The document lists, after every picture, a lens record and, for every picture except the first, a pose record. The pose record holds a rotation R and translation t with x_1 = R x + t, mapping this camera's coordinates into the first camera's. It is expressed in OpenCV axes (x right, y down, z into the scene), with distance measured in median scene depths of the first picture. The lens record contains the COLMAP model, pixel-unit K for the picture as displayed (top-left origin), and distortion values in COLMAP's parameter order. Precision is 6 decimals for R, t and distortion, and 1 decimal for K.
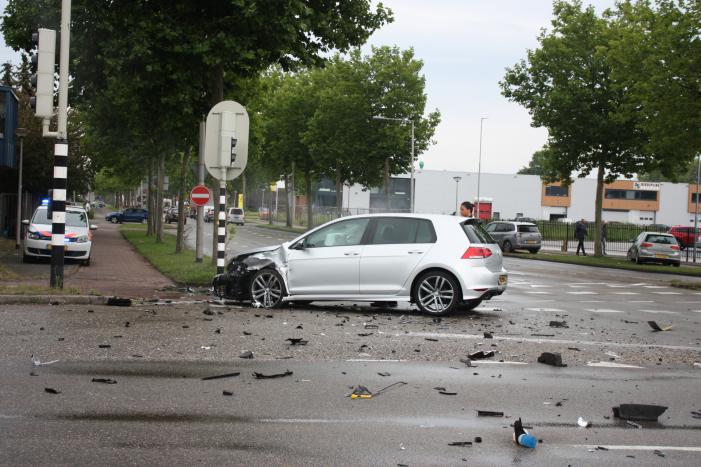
lens RADIAL K [[1020.2, 0, 349.5], [0, 1020.2, 220.3], [0, 0, 1]] dist [-0.027257, 0.009630]
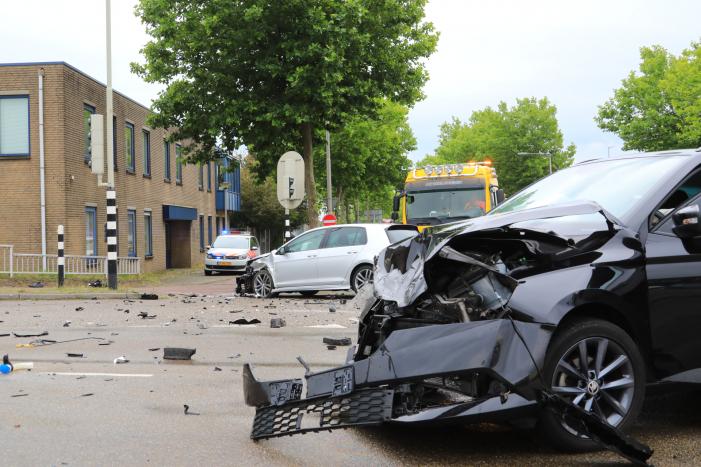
lens RADIAL K [[767.0, 0, 350.5], [0, 767.0, 233.5], [0, 0, 1]] dist [-0.018600, -0.040608]
pose [[0.960961, -0.057340, -0.270676, 0.318540], [0.054686, 0.998353, -0.017342, 0.022742], [0.271224, 0.001863, 0.962514, 0.025831]]
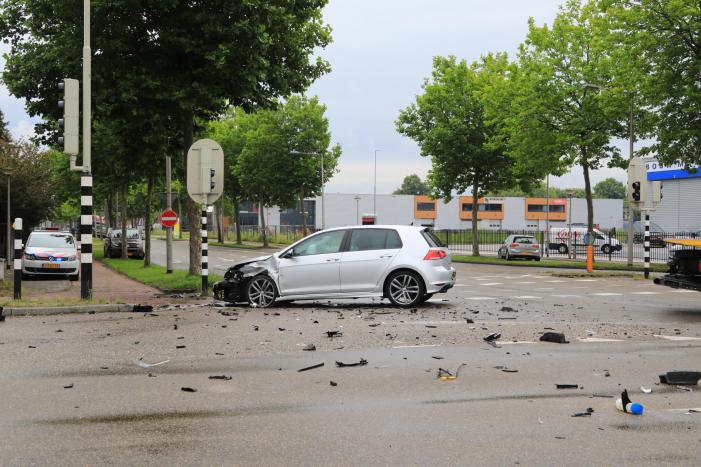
lens RADIAL K [[804.5, 0, 353.2], [0, 804.5, 233.1], [0, 0, 1]] dist [0.006023, -0.011436]
pose [[0.992364, -0.037185, 0.117608, -0.082500], [0.037320, 0.999303, 0.001053, 0.000746], [-0.117565, 0.003344, 0.993060, 0.039728]]
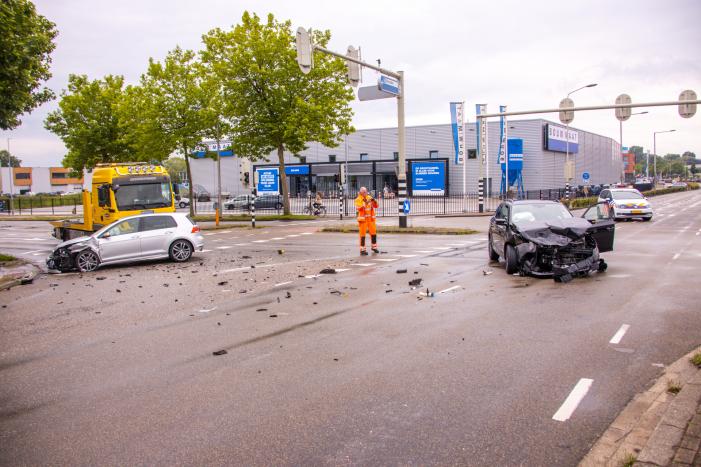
lens RADIAL K [[558.2, 0, 350.7], [0, 558.2, 237.2], [0, 0, 1]] dist [-0.165840, 0.105999]
pose [[0.704997, -0.125888, 0.697948, -0.422421], [0.055054, 0.990865, 0.123112, -0.070587], [-0.707070, -0.048369, 0.705487, -0.033199]]
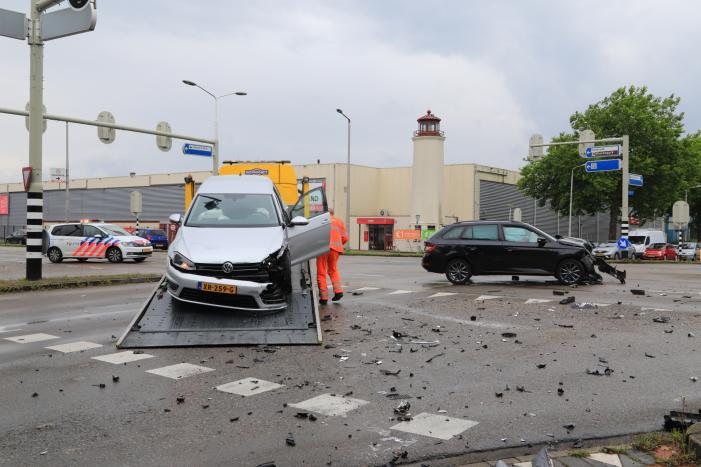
lens RADIAL K [[697.8, 0, 350.5], [0, 697.8, 233.5], [0, 0, 1]] dist [0.017108, 0.003583]
pose [[-0.617939, -0.050779, 0.784584, -0.366695], [-0.031542, 0.998710, 0.039796, -0.026139], [-0.785593, -0.000156, -0.618744, 1.254722]]
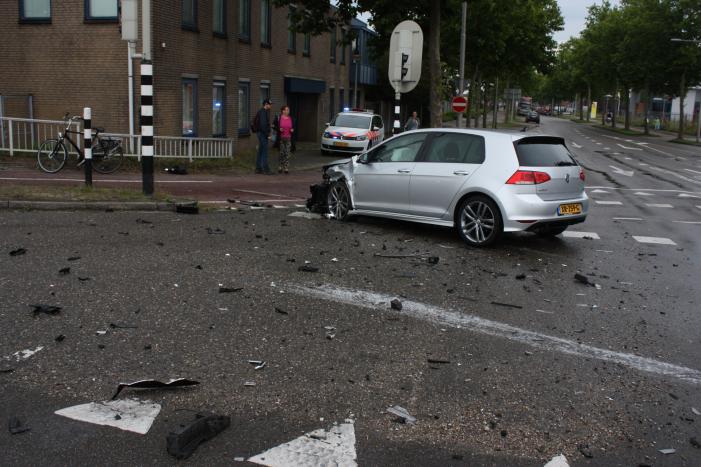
lens RADIAL K [[668.3, 0, 351.4], [0, 668.3, 222.4], [0, 0, 1]] dist [-0.139900, 0.170069]
pose [[0.886486, 0.075423, -0.456567, 0.235017], [-0.003600, 0.987722, 0.156178, -0.015967], [0.462741, -0.136806, 0.875874, 0.415949]]
